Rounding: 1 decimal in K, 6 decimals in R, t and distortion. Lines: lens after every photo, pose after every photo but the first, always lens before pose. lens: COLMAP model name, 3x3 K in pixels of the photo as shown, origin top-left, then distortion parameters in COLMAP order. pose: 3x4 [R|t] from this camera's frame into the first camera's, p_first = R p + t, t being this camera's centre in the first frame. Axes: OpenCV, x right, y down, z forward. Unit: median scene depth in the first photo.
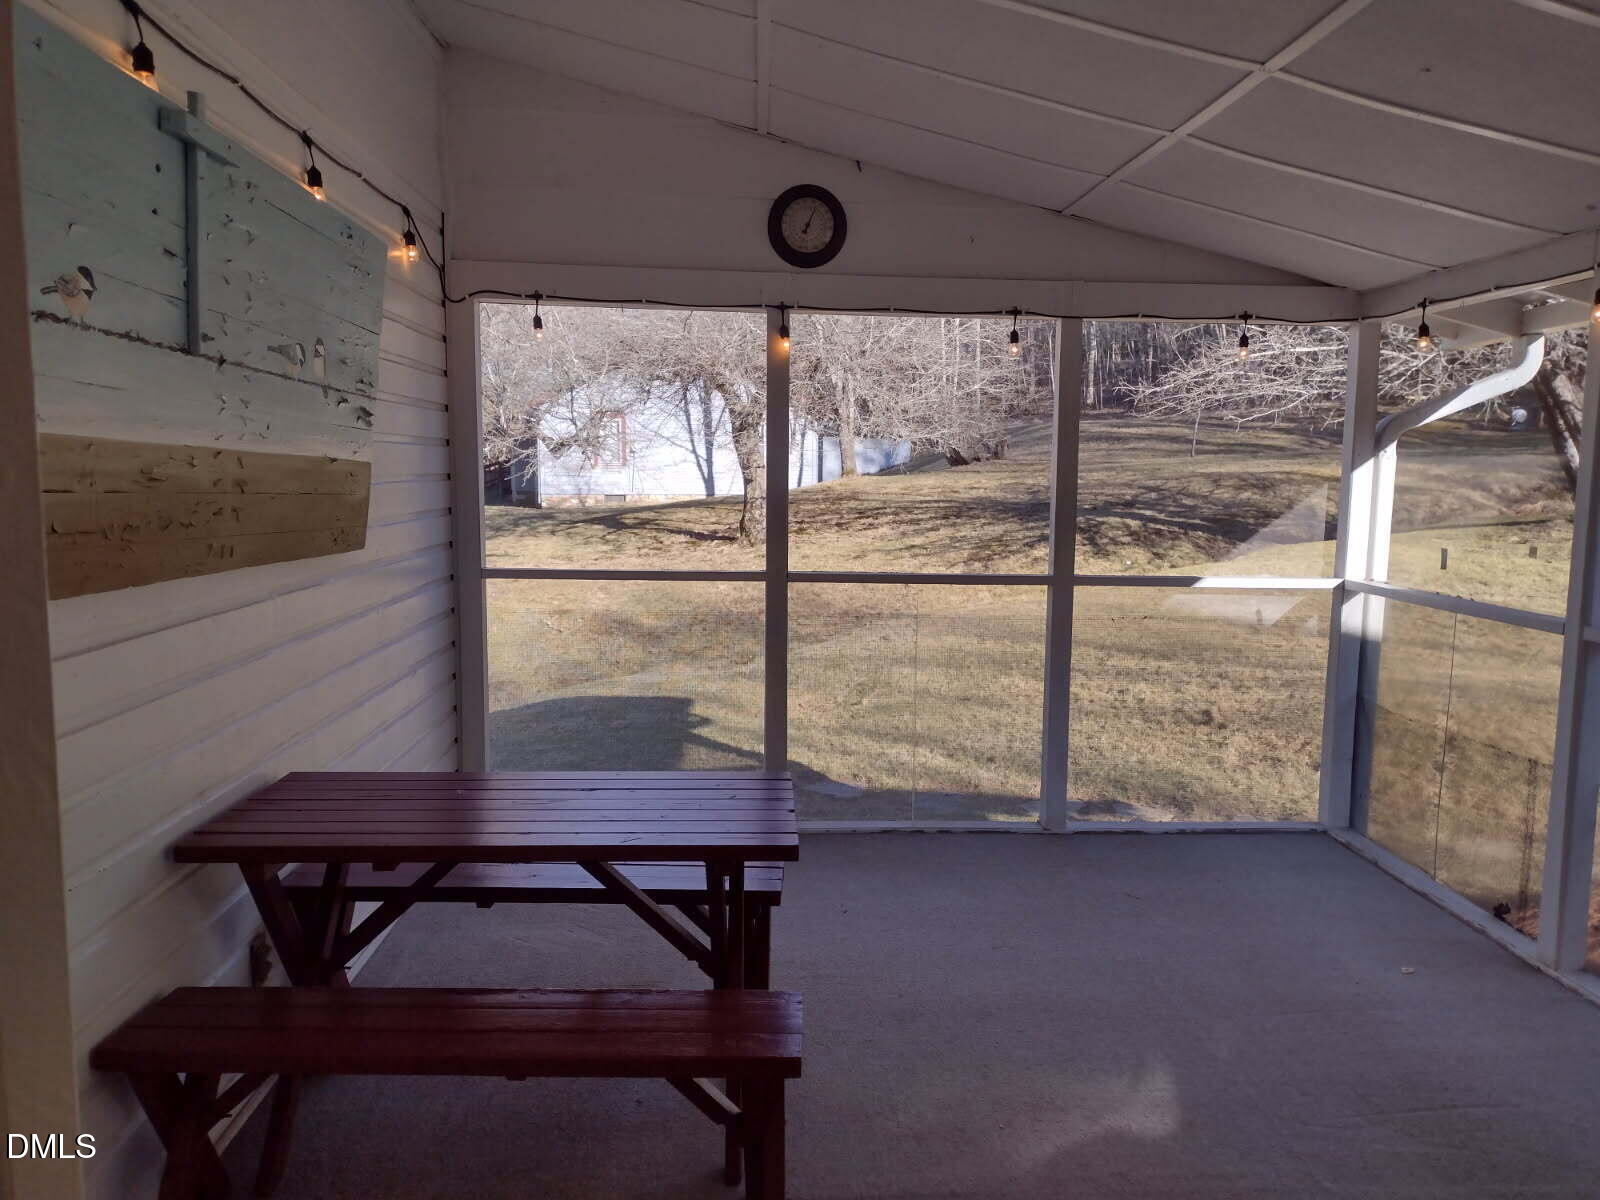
lens RADIAL K [[1203.1, 0, 800.8], [0, 1203.1, 601.1], [0, 0, 1]] dist [0.063563, -0.052367]
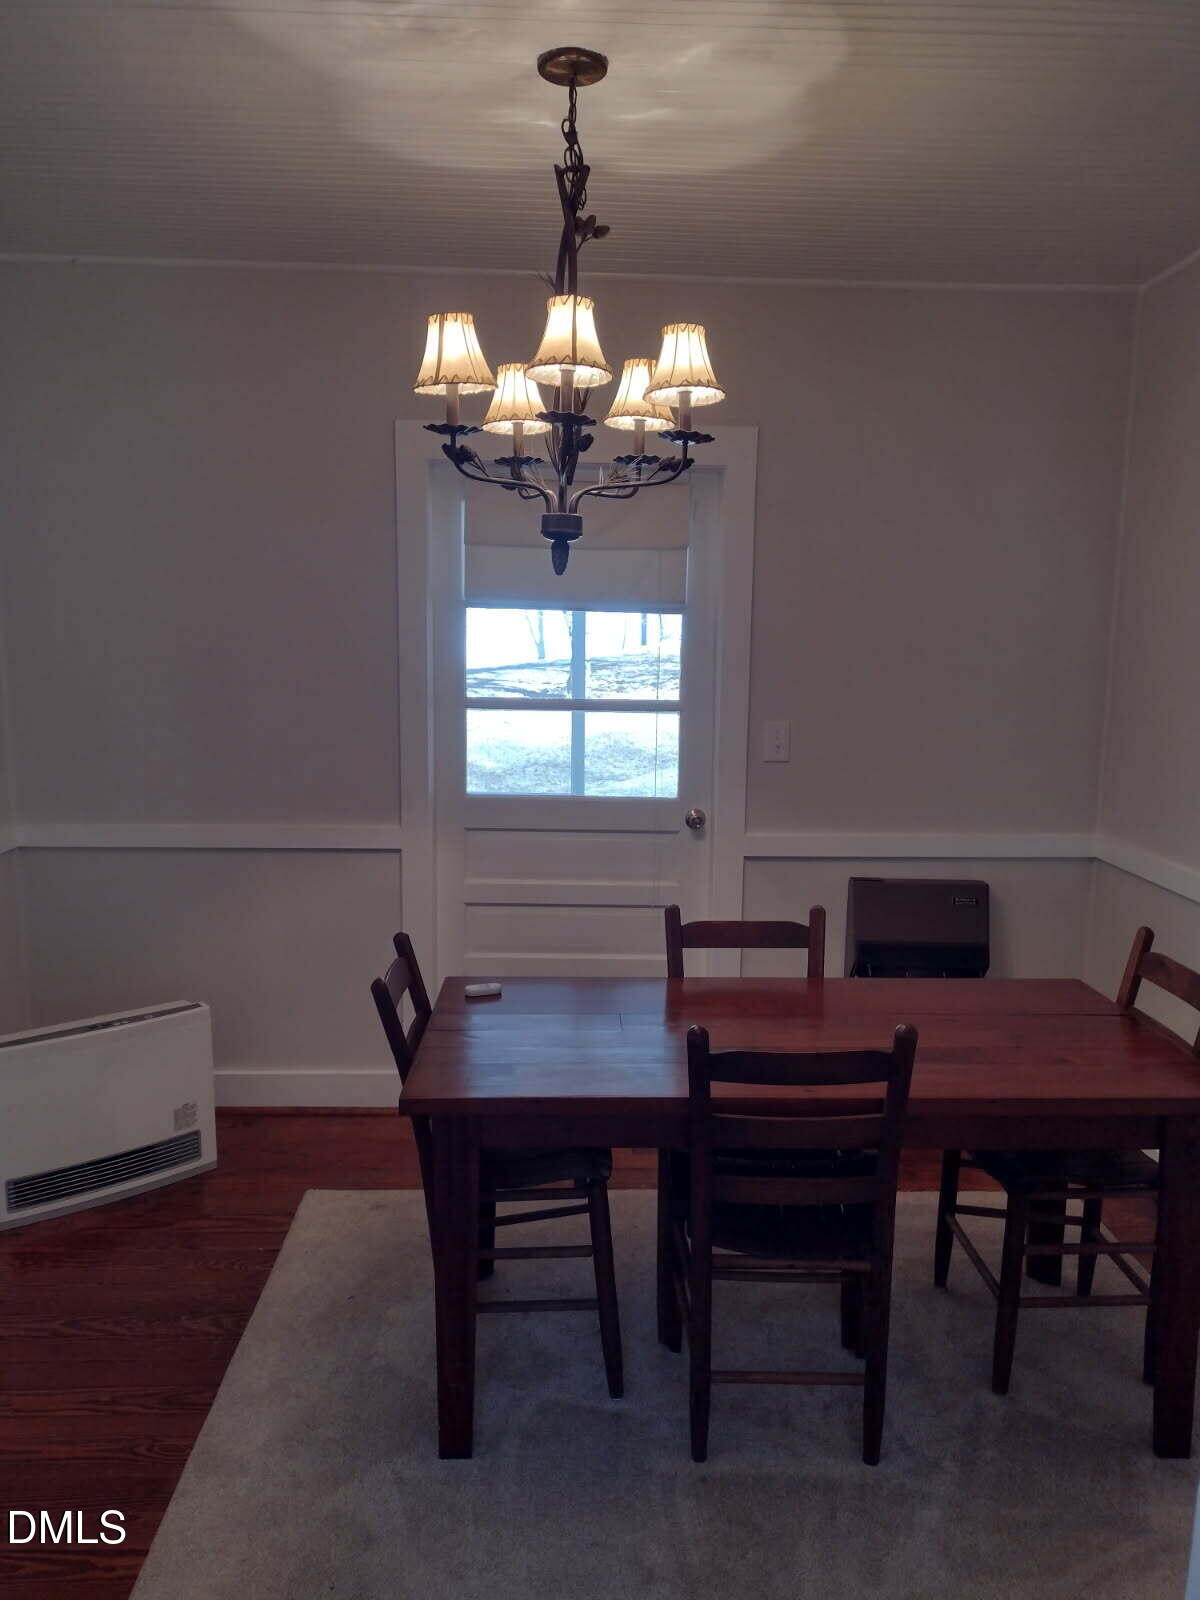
lens RADIAL K [[1203.1, 0, 599.3], [0, 1203.1, 800.3], [0, 0, 1]] dist [0.063563, -0.052367]
pose [[0.999629, 0.004488, -0.026863, 0.009726], [-0.003655, 0.999514, 0.030974, 0.010126], [0.026989, -0.030864, 0.999159, -0.129384]]
